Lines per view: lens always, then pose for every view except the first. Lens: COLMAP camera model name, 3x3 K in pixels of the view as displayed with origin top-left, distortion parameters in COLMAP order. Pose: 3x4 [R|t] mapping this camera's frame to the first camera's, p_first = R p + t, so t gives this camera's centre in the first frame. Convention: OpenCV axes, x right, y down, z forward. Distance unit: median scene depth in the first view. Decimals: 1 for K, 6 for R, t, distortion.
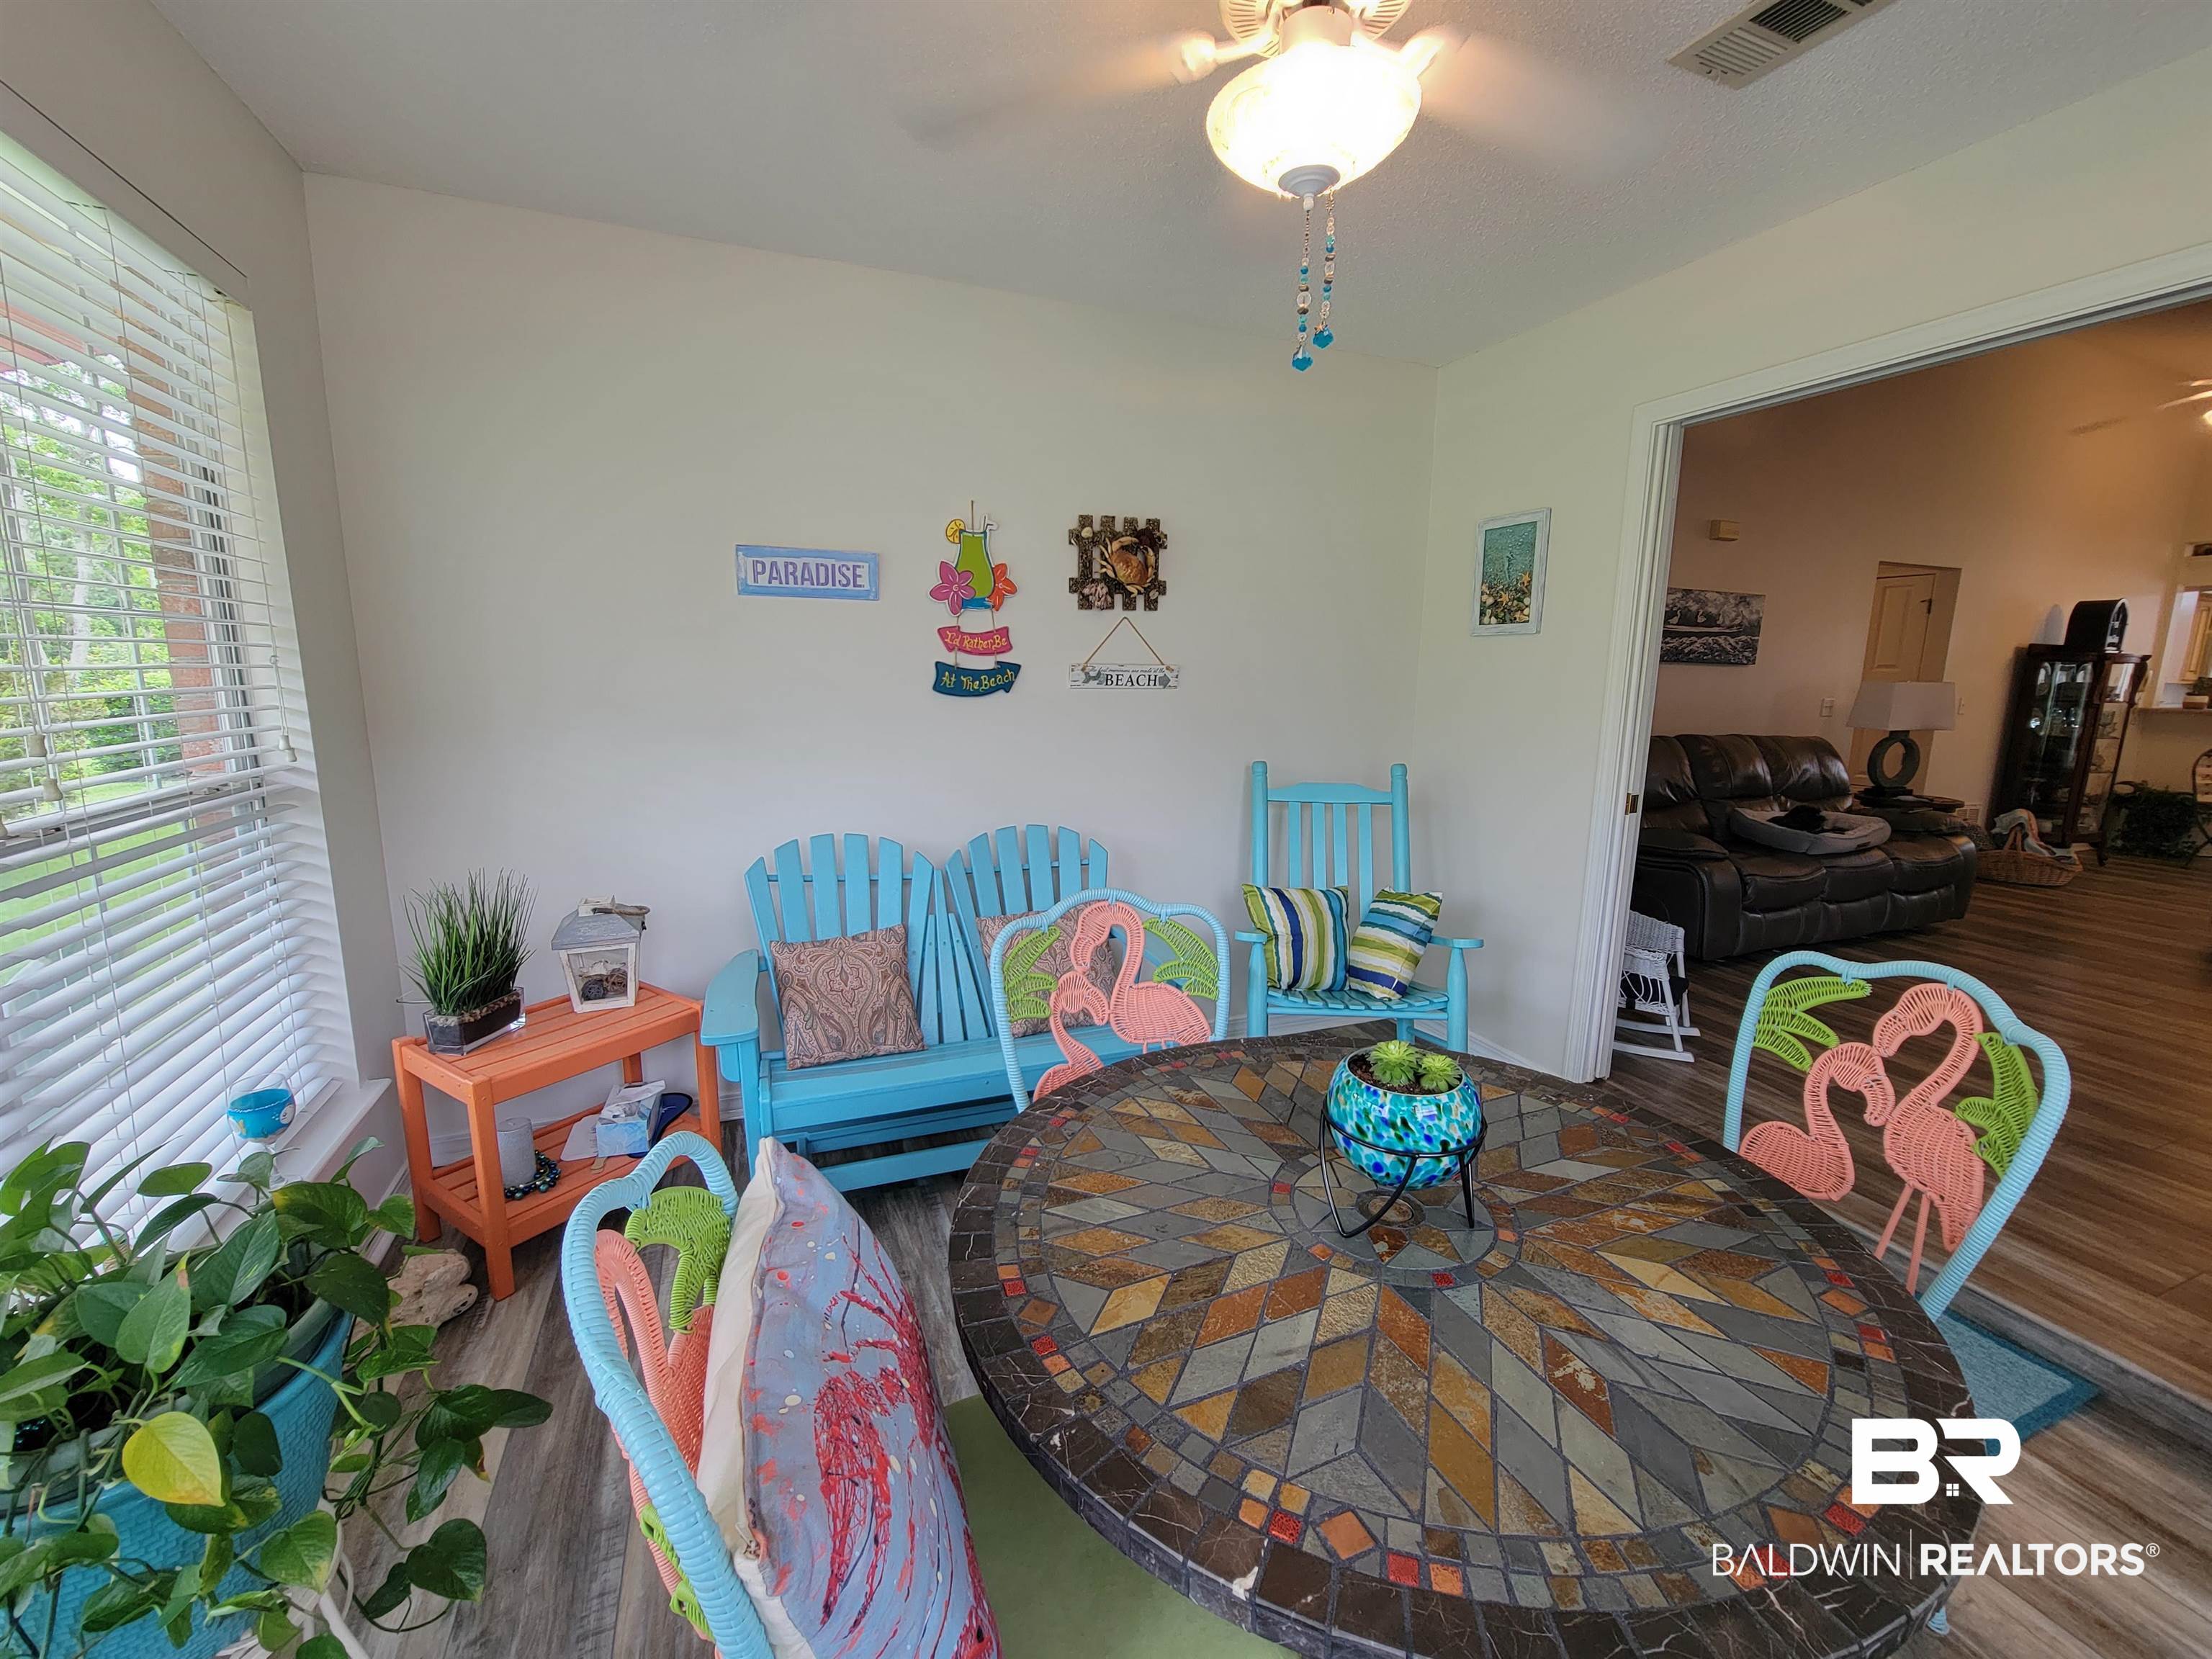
lens RADIAL K [[908.0, 0, 1108.8], [0, 908.0, 831.5], [0, 0, 1]] dist [-0.001023, -0.002120]
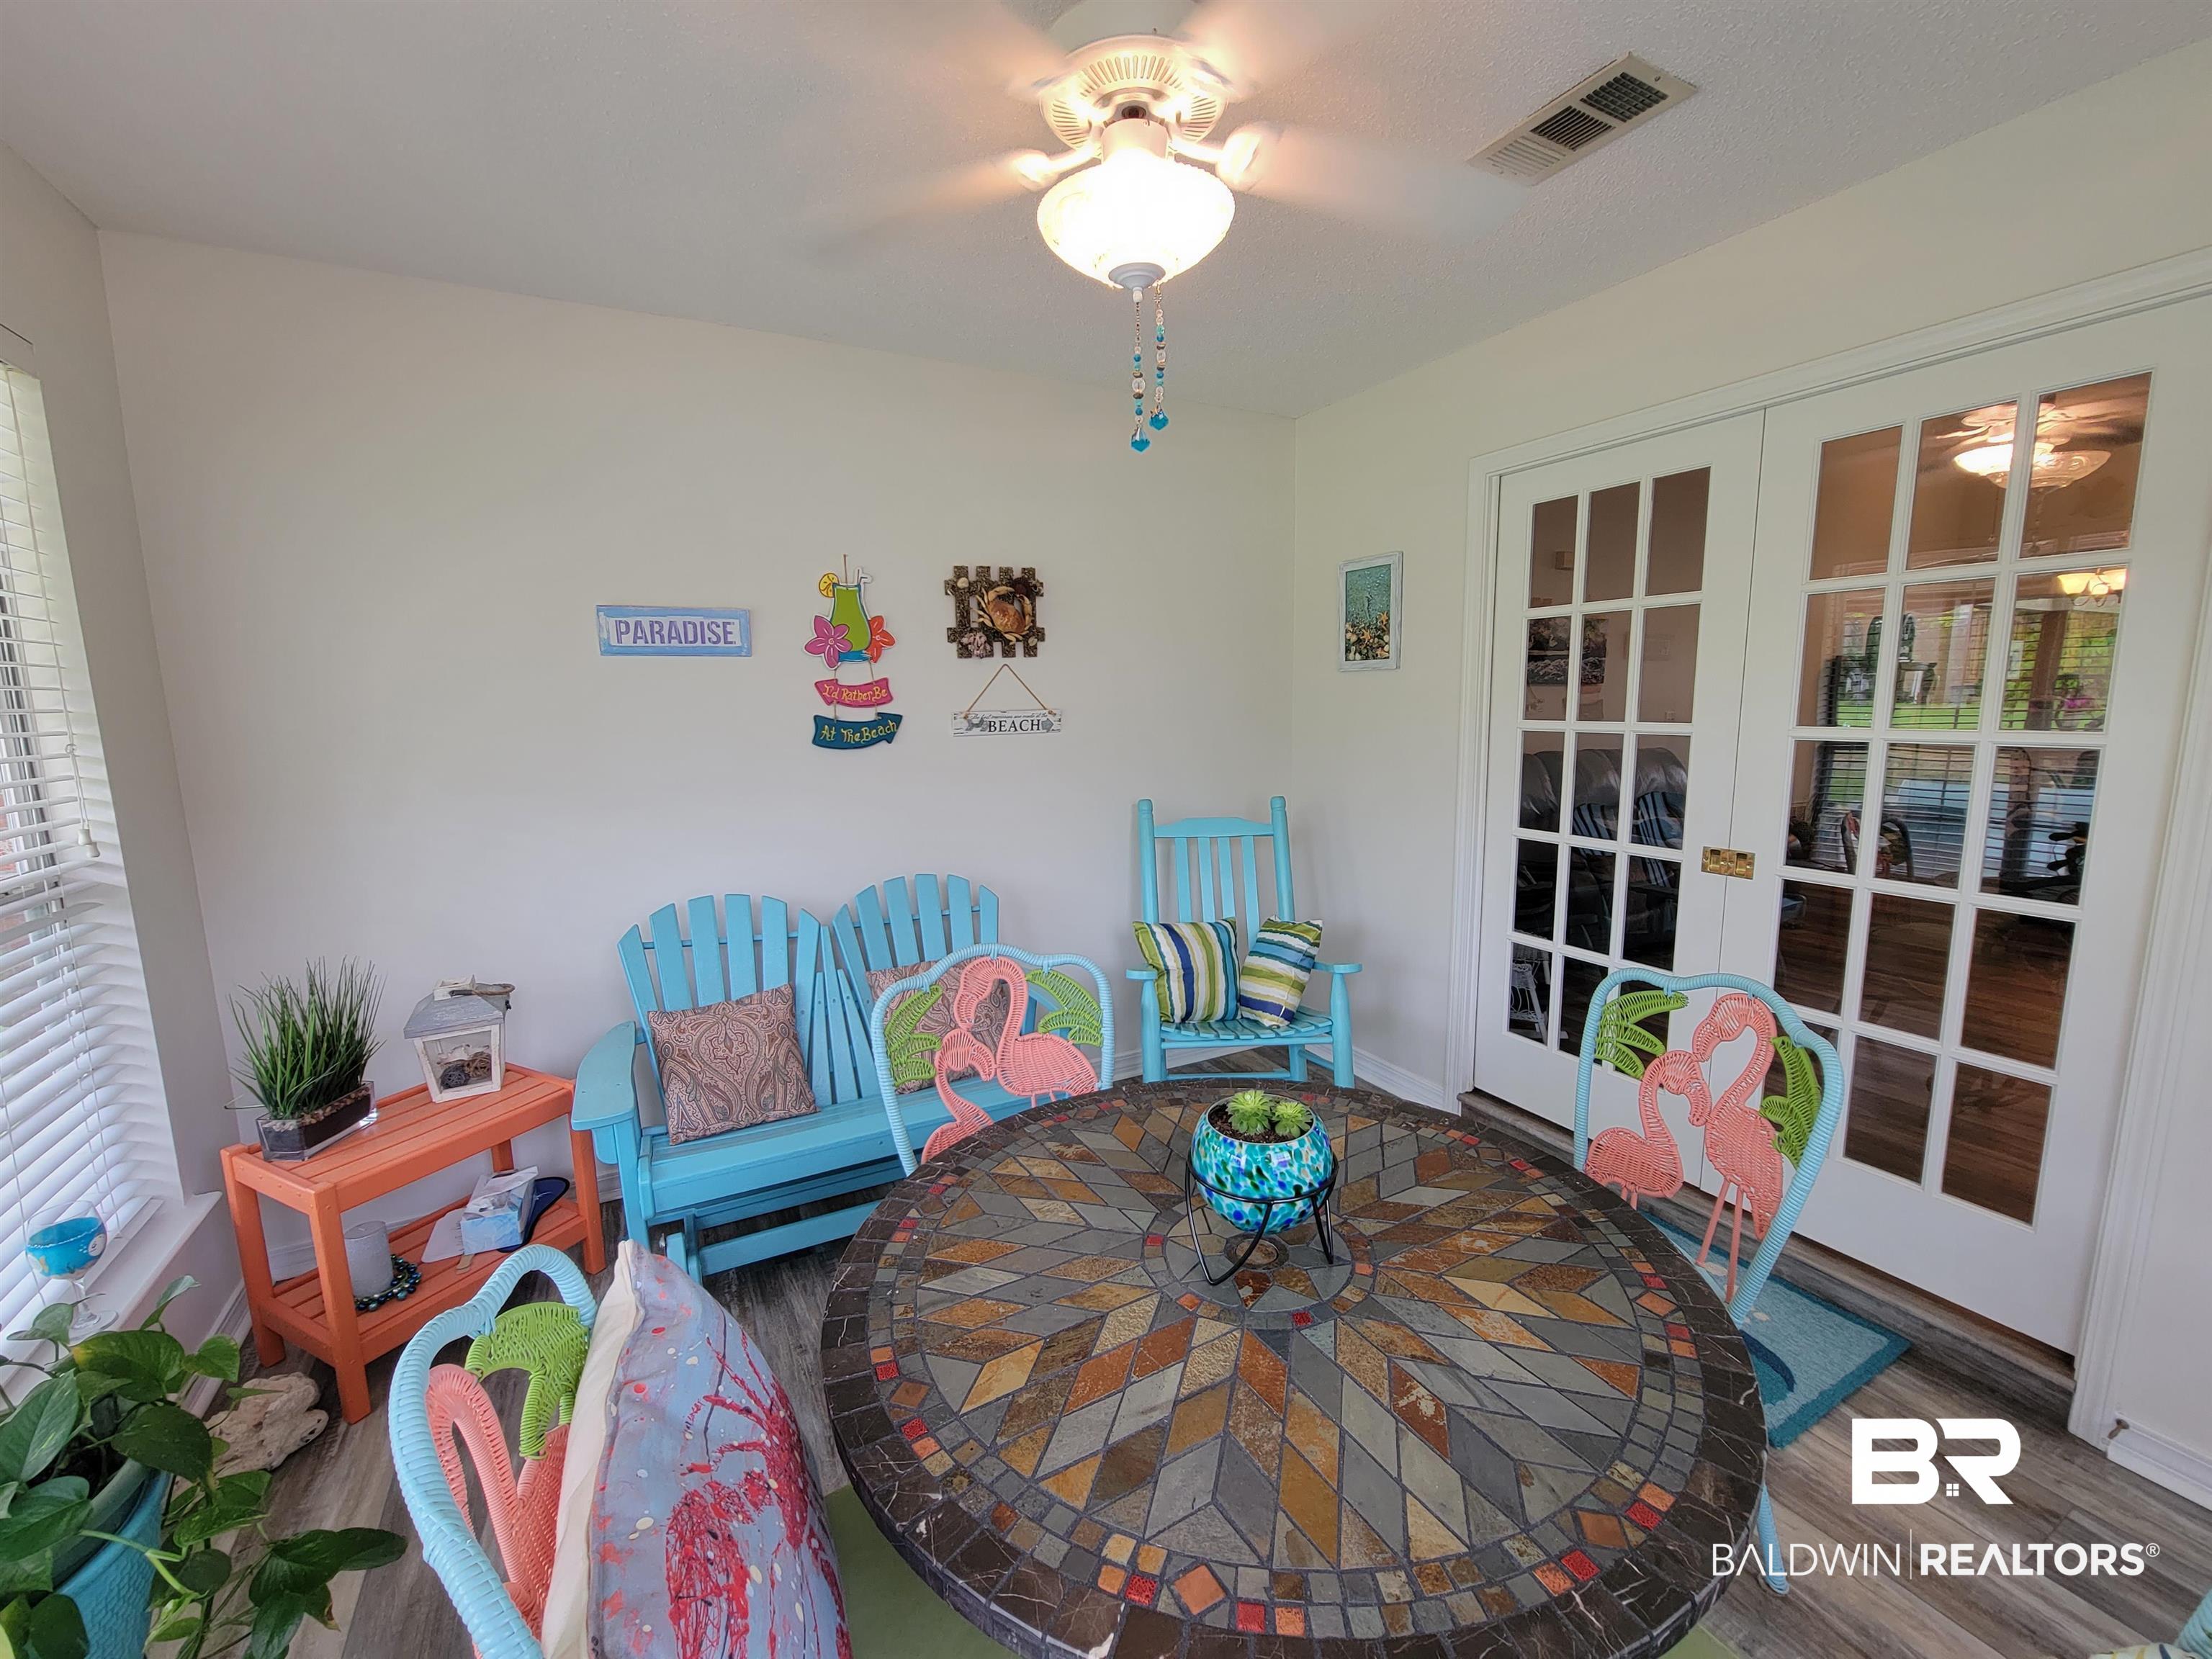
lens RADIAL K [[908.3, 0, 1109.7], [0, 908.3, 831.7], [0, 0, 1]] dist [0.000816, -0.003473]
pose [[0.993639, -0.046499, 0.102561, 0.041800], [0.049352, 0.998457, -0.025454, -0.035757], [-0.101219, 0.030353, 0.994401, -0.027929]]
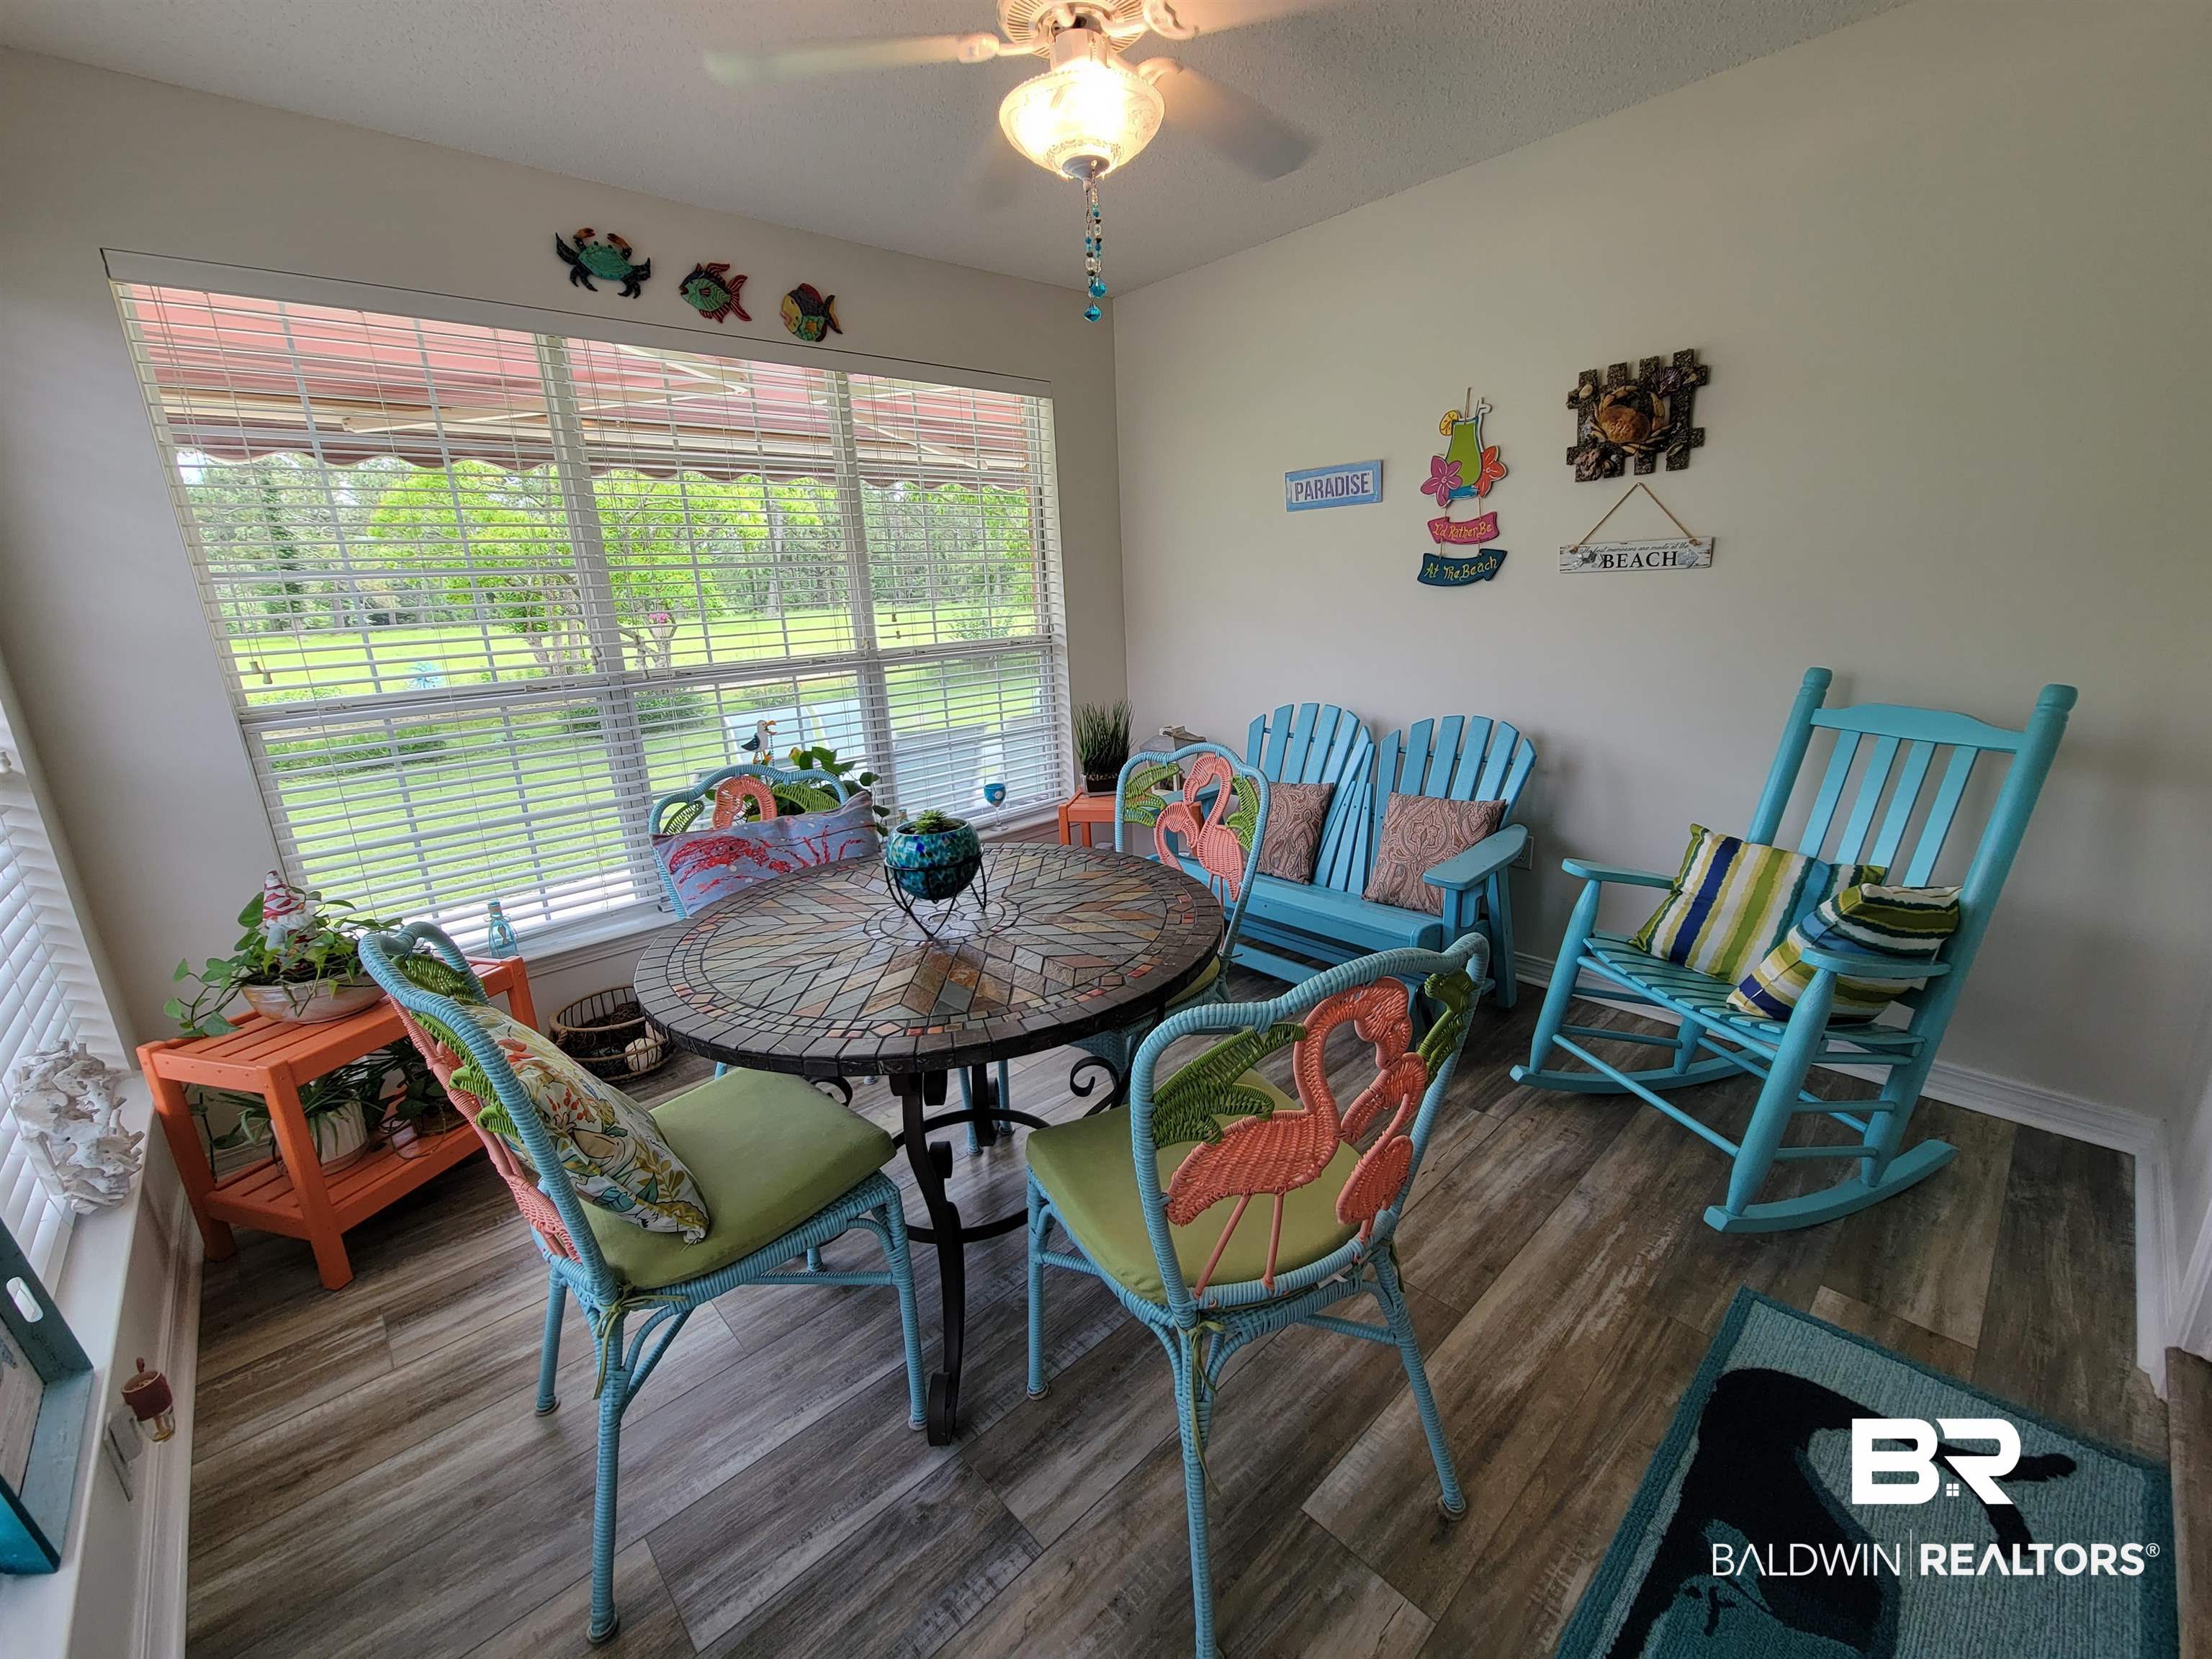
lens RADIAL K [[908.0, 0, 1108.8], [0, 908.0, 831.5], [0, 0, 1]] dist [-0.001023, -0.002120]
pose [[0.355391, 0.218892, -0.908726, 1.347013], [-0.114818, 0.975054, 0.189965, -0.051080], [0.927639, 0.036827, 0.371658, 0.493979]]
